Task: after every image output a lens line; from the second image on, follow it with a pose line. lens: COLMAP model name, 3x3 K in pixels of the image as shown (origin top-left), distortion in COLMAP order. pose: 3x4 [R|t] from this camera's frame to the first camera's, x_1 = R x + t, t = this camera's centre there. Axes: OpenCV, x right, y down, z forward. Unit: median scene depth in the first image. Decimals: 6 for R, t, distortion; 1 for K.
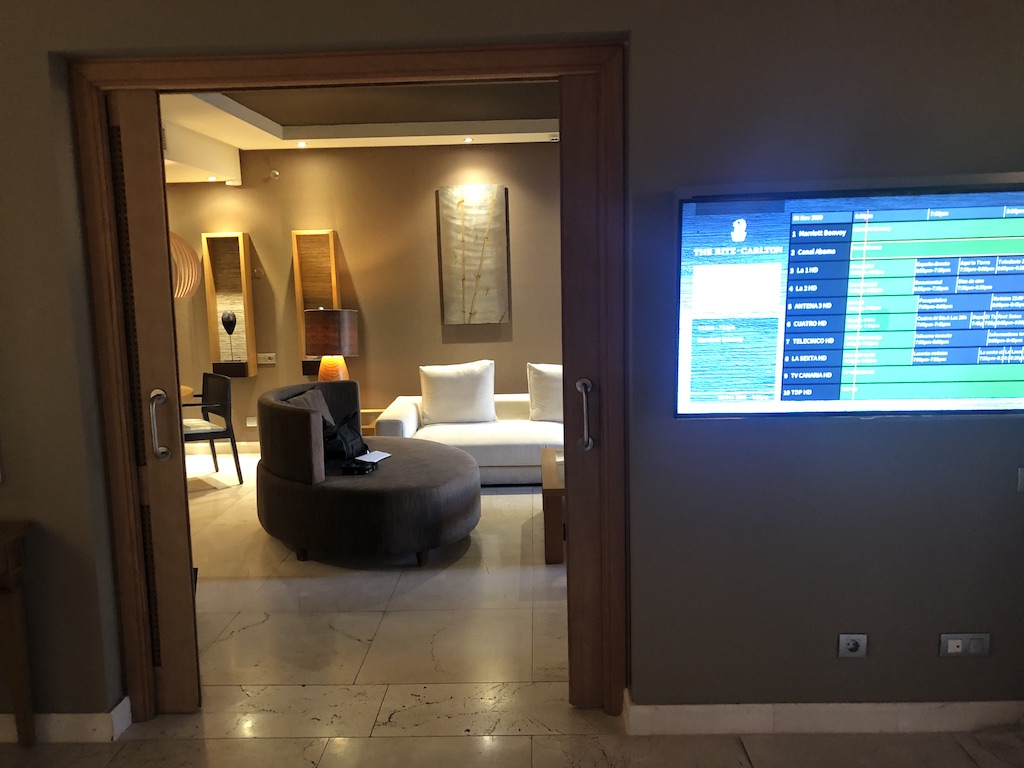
lens RADIAL K [[830.6, 0, 513.4], [0, 830.6, 387.3], [0, 0, 1]] dist [0.015463, -0.019368]
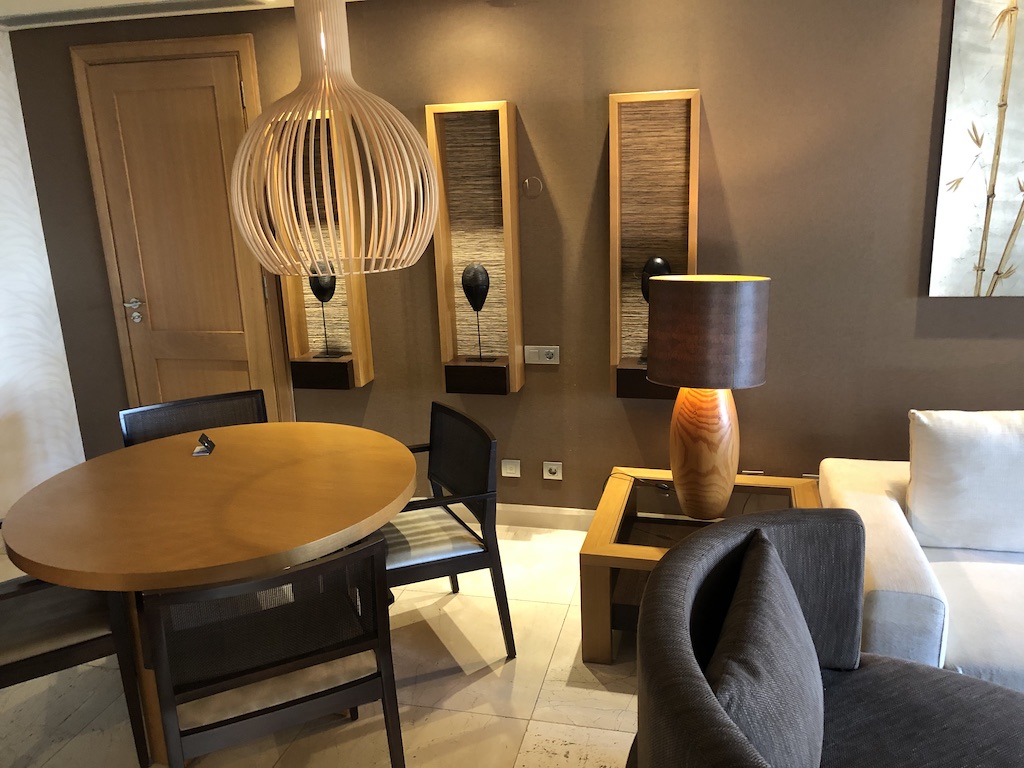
lens RADIAL K [[830.6, 0, 515.8], [0, 830.6, 386.5], [0, 0, 1]] dist [0.015463, -0.019368]
pose [[0.974402, 0.044046, -0.220454, -0.207749], [-0.015423, 0.991406, 0.129909, -0.085464], [0.224281, -0.123184, 0.966708, 0.517752]]
